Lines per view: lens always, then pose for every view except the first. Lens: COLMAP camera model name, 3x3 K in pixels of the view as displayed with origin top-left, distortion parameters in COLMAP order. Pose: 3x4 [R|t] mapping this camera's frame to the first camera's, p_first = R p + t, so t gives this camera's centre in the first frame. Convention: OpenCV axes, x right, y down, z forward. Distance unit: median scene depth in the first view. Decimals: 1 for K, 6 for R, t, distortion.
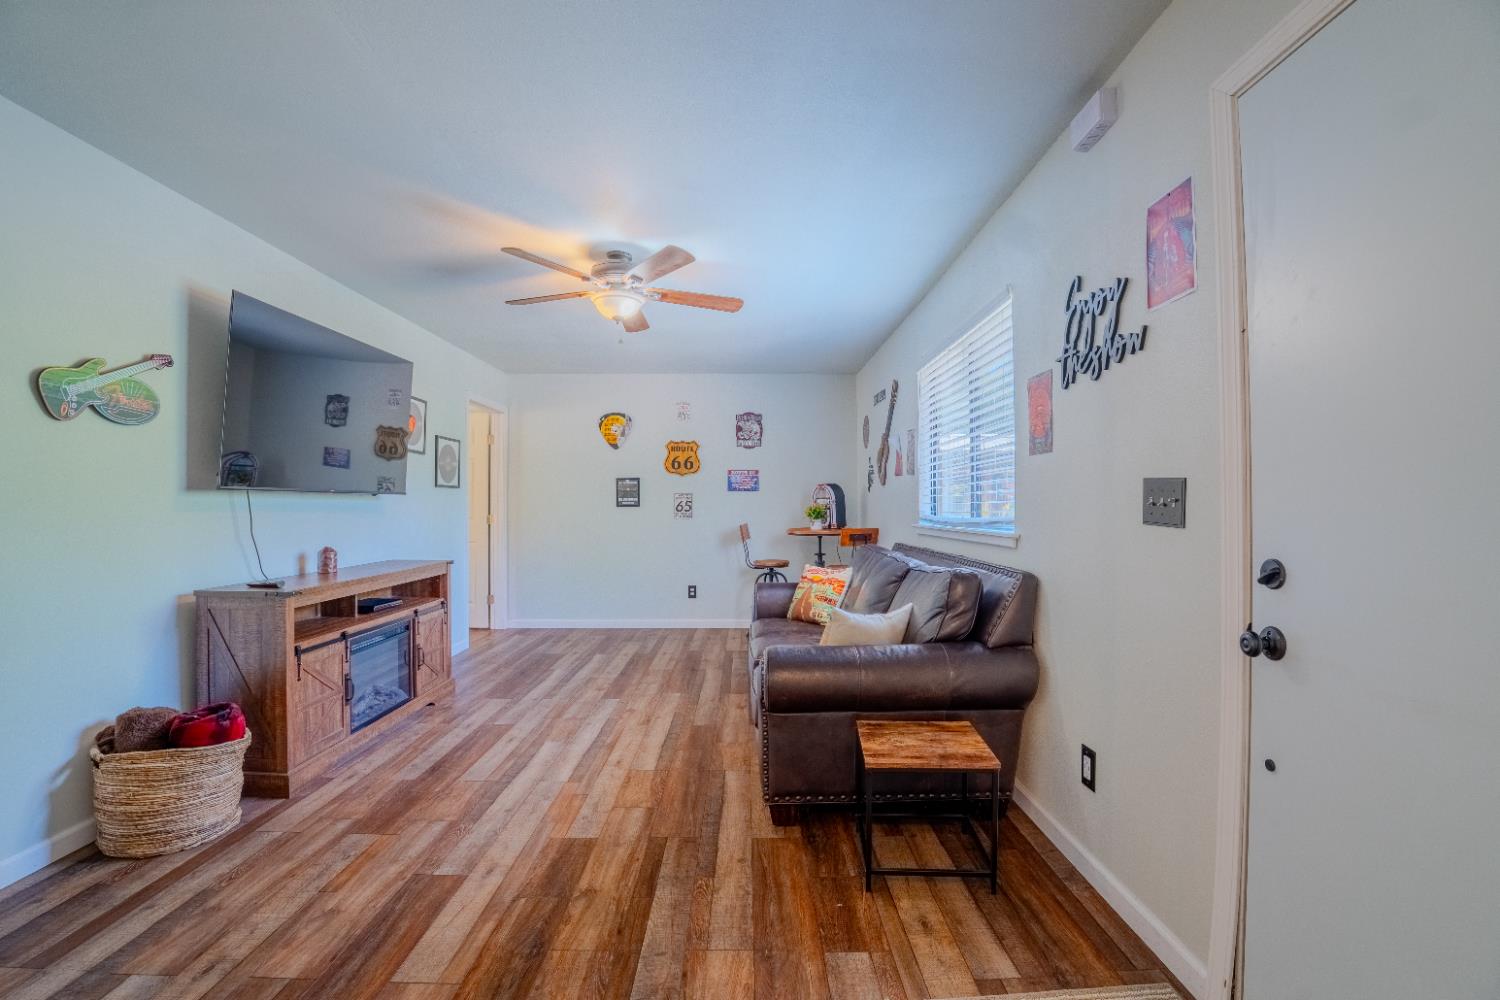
lens RADIAL K [[656.4, 0, 746.8], [0, 656.4, 502.1], [0, 0, 1]] dist [-0.071741, 0.016366]
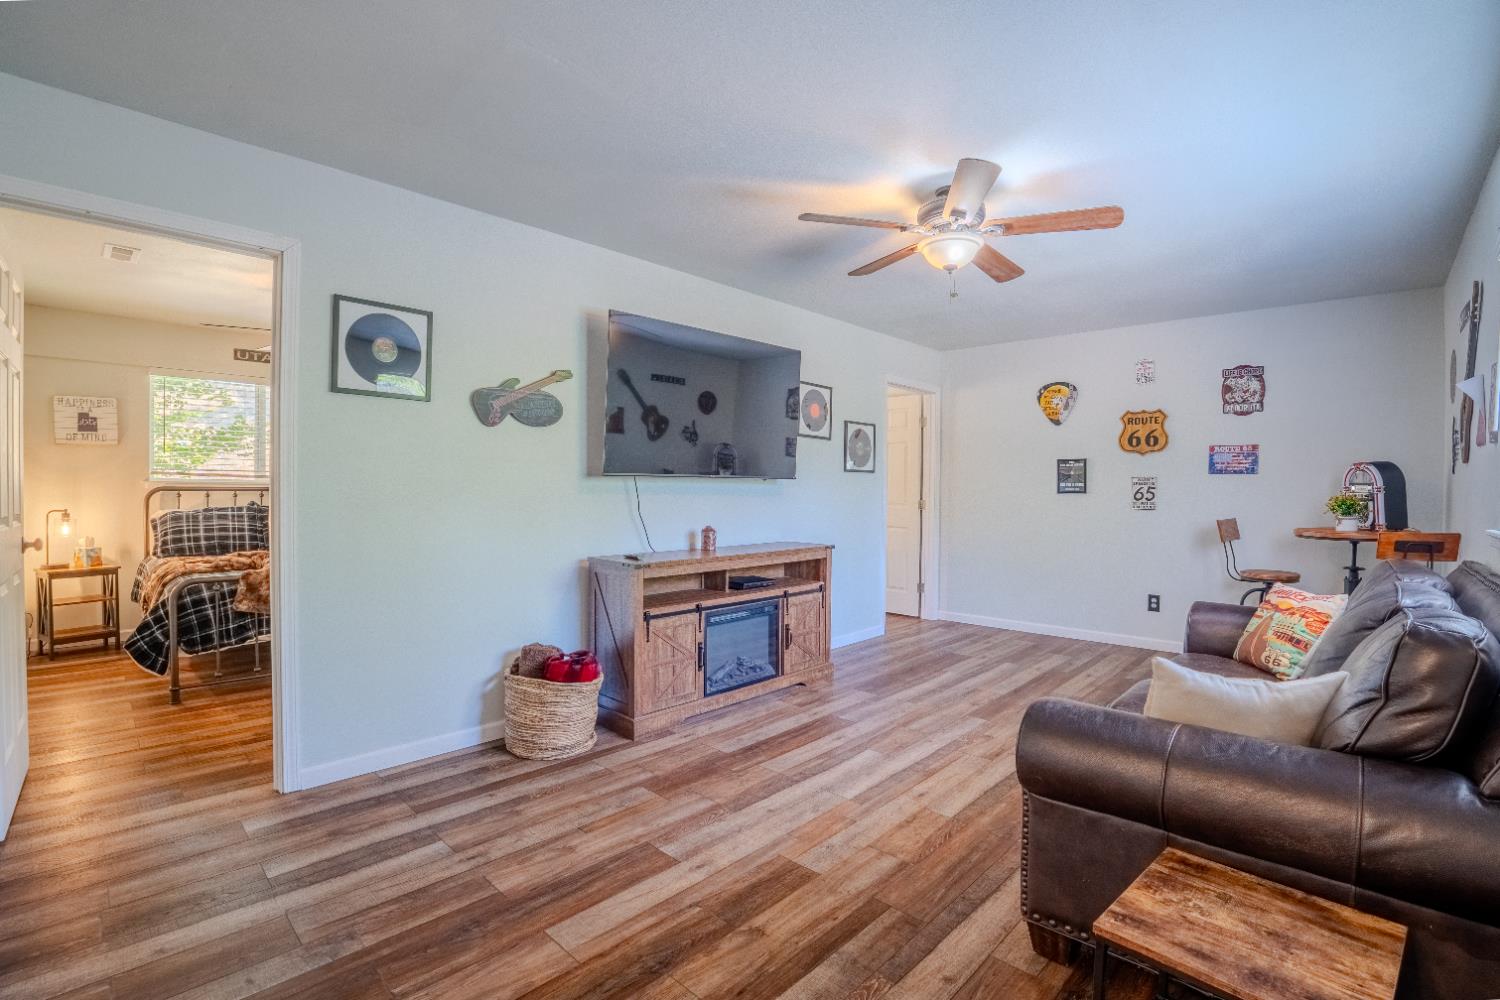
lens RADIAL K [[670.5, 0, 753.5], [0, 670.5, 501.1], [0, 0, 1]] dist [-0.069102, 0.014925]
pose [[0.721597, 0.018006, -0.692079, 0.241798], [-0.003841, 0.999750, 0.022005, -0.000338], [0.692303, -0.013221, 0.721486, 0.240260]]
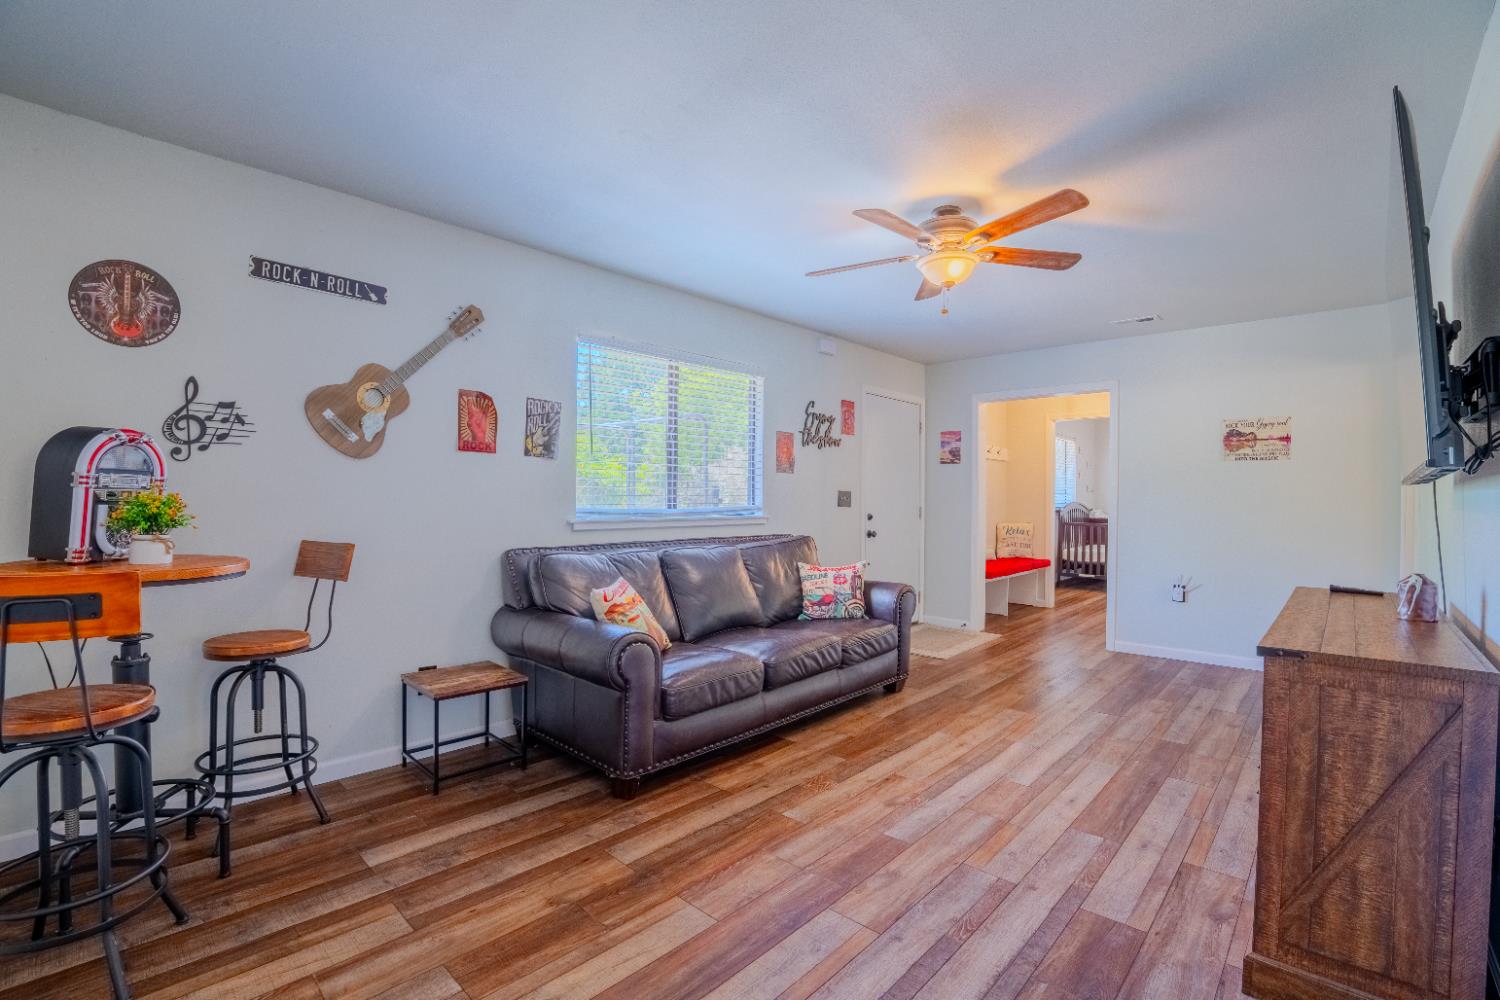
lens RADIAL K [[670.5, 0, 753.5], [0, 670.5, 501.1], [0, 0, 1]] dist [-0.069102, 0.014925]
pose [[-0.732431, -0.004608, 0.680826, -0.700426], [-0.010290, 0.999938, -0.004302, 0.016366], [-0.680763, -0.010156, -0.732433, 2.085419]]
